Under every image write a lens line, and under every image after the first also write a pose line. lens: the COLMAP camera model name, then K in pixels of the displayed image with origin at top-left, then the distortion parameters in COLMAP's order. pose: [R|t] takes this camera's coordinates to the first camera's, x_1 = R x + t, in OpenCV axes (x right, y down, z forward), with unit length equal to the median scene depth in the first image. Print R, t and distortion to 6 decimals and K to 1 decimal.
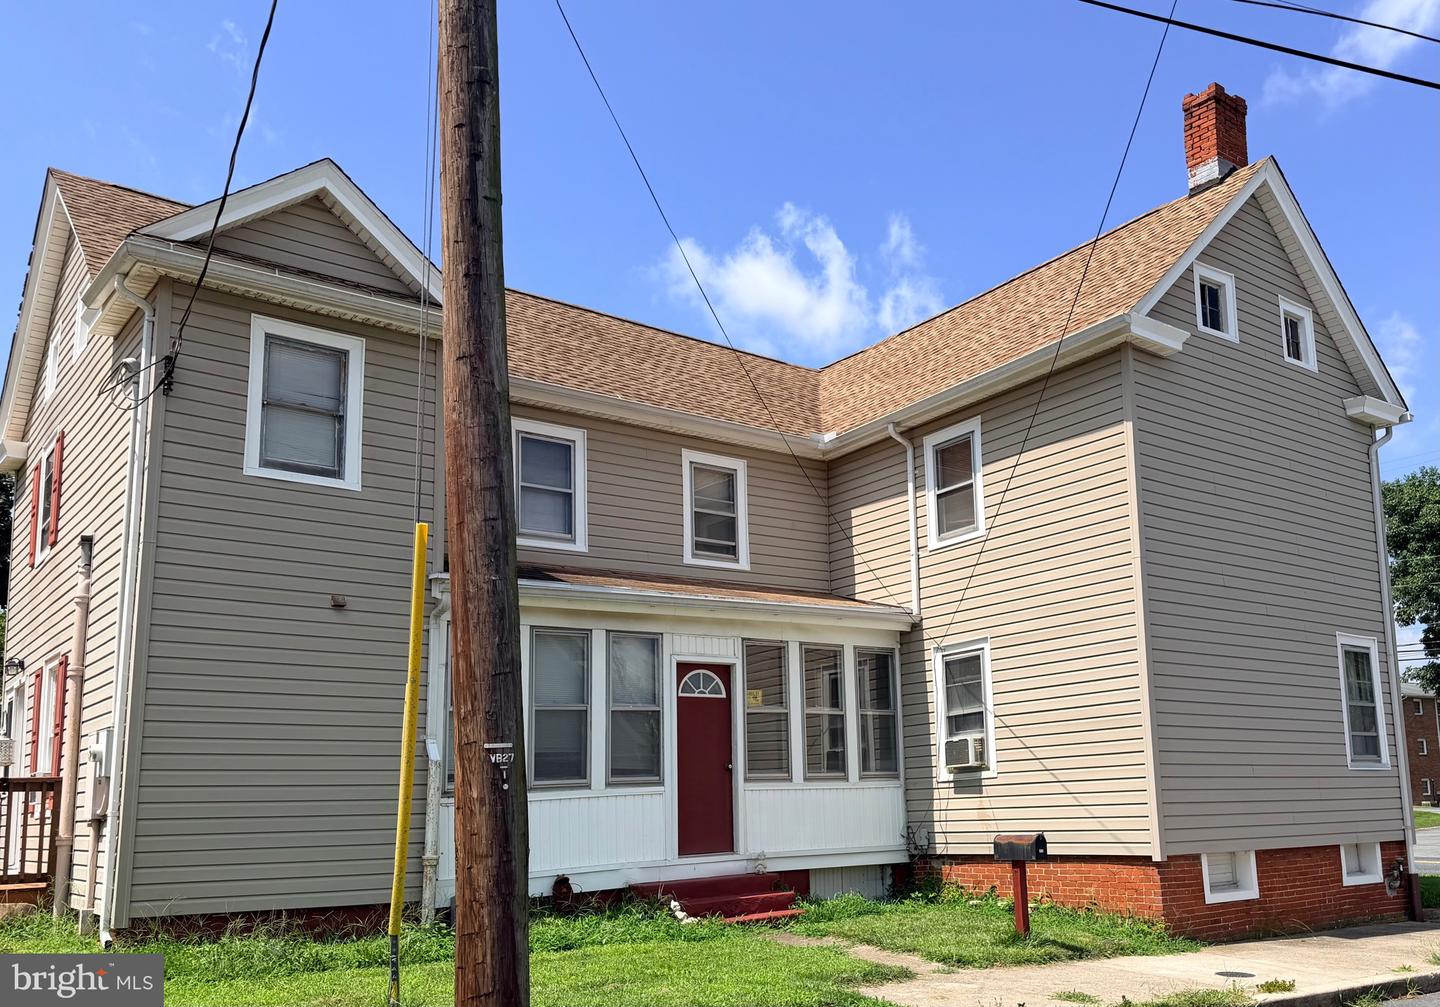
lens RADIAL K [[1269.0, 0, 809.5], [0, 1269.0, 628.4], [0, 0, 1]] dist [0.047753, -0.011570]
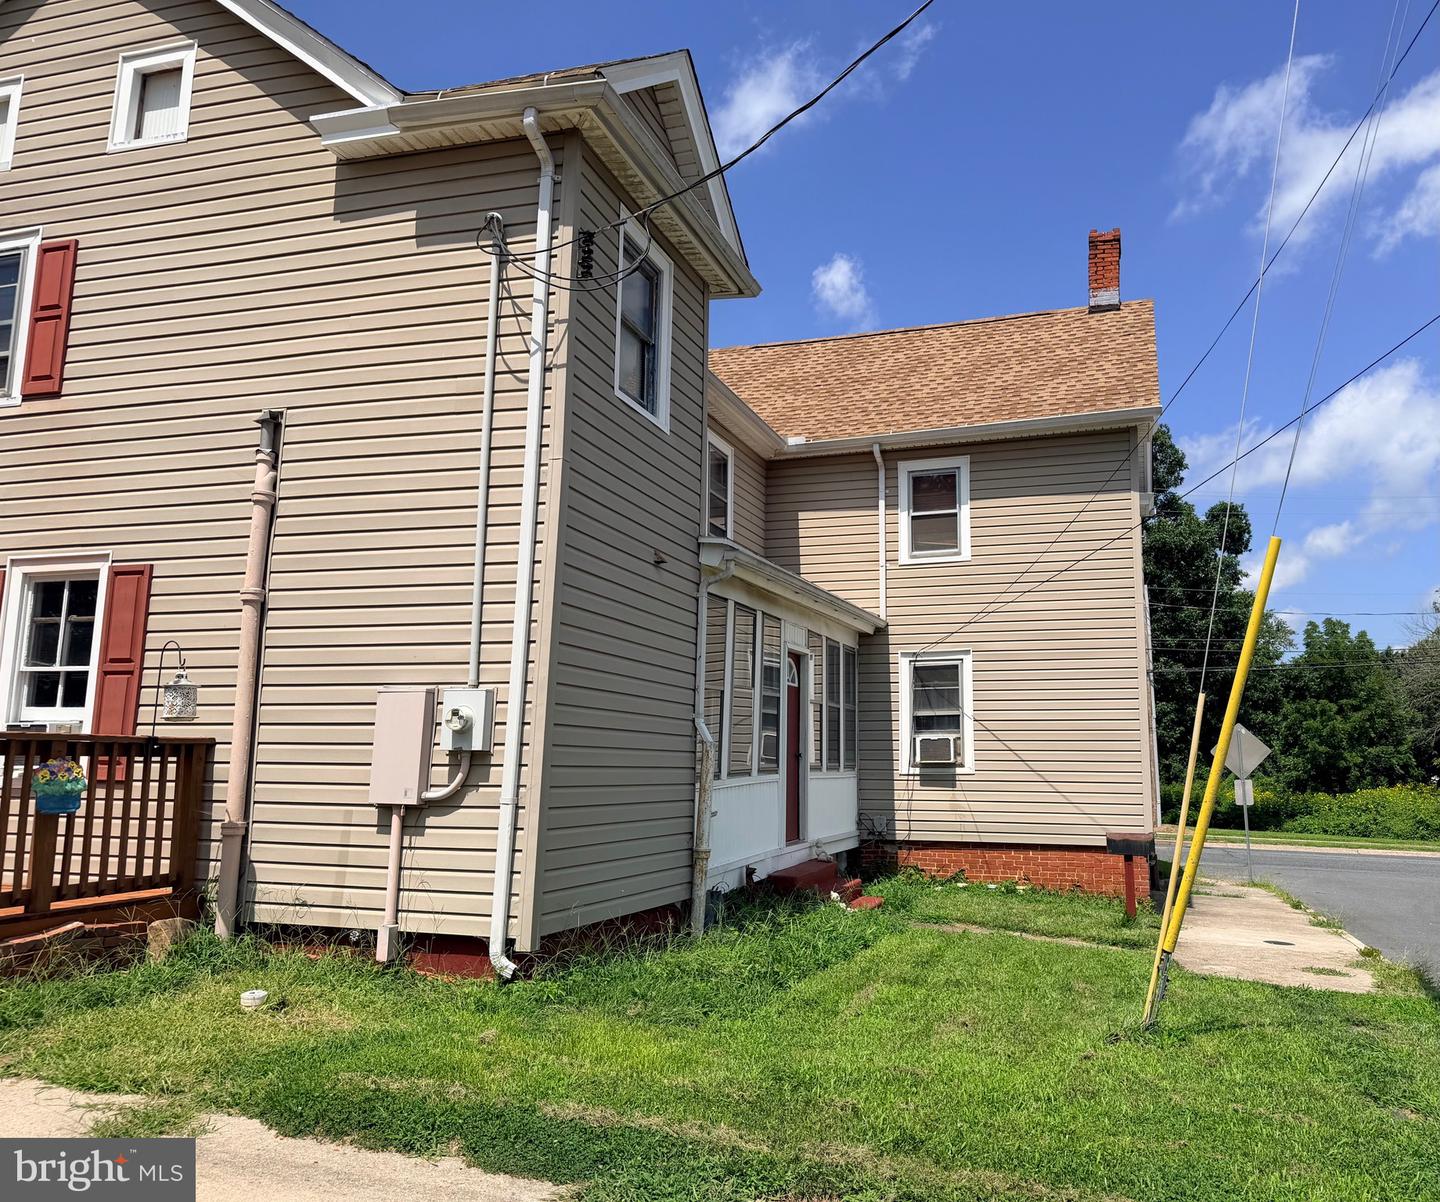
lens RADIAL K [[1142.2, 0, 769.3], [0, 1142.2, 594.6], [0, 0, 1]] dist [0.069873, -0.066943]
pose [[0.822891, 0.120189, 0.555342, -0.573067], [-0.114380, 0.992404, -0.045295, 0.023965], [-0.556567, -0.026247, 0.830388, 0.241416]]
